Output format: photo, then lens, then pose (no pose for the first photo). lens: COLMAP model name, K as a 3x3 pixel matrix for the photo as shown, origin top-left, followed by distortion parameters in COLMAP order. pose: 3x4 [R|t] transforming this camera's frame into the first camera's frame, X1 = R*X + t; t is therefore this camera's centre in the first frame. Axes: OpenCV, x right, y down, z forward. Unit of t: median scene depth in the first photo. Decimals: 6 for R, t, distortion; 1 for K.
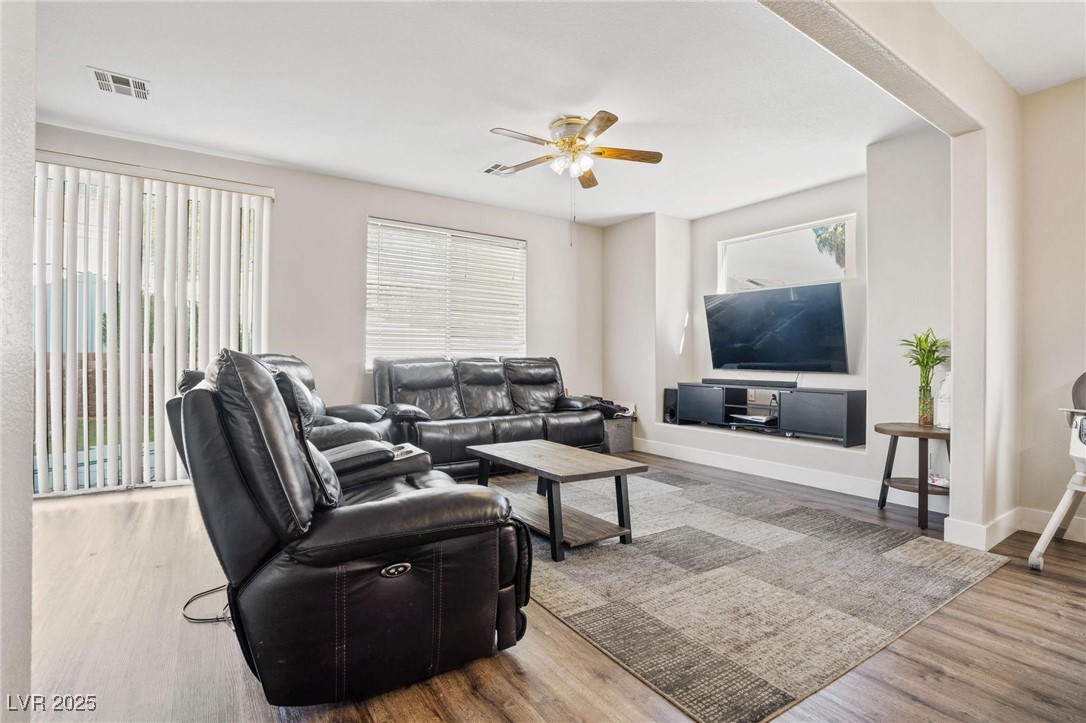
lens RADIAL K [[530.5, 0, 538.1], [0, 530.5, 358.9], [0, 0, 1]] dist [-0.042086, 0.006078]
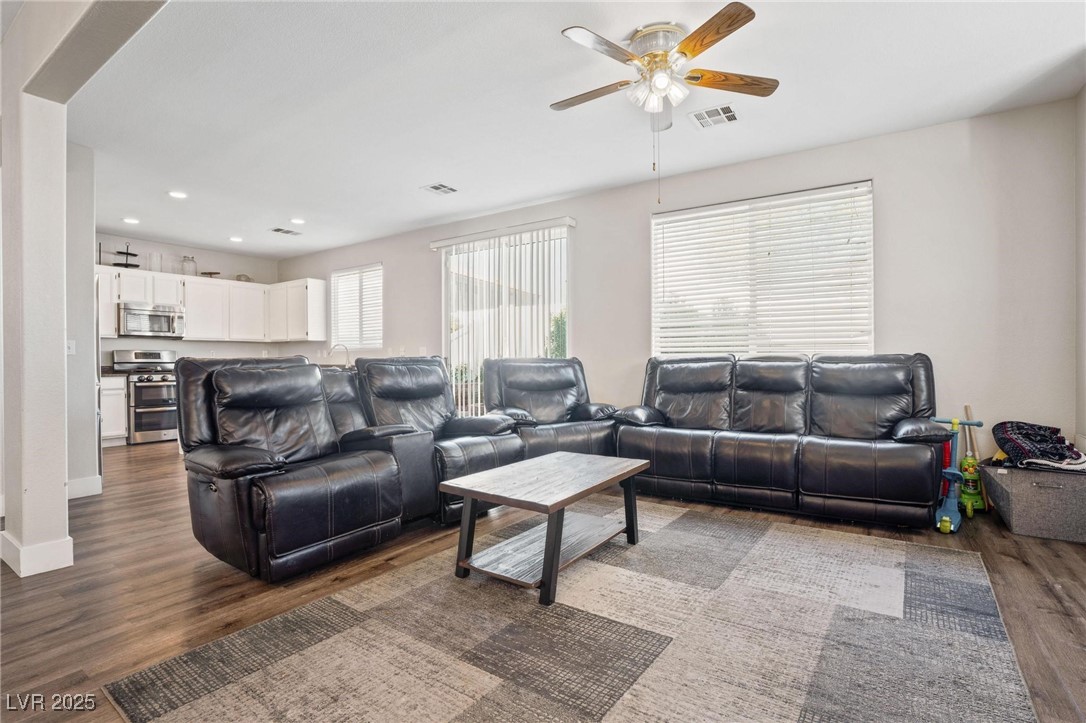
lens RADIAL K [[530.5, 0, 537.6], [0, 530.5, 366.8], [0, 0, 1]] dist [-0.042086, 0.006078]
pose [[0.354699, 0.006633, -0.934957, 0.661296], [0.006497, 0.999933, 0.009559, 0.005072], [0.934958, -0.009465, 0.354632, 0.559405]]
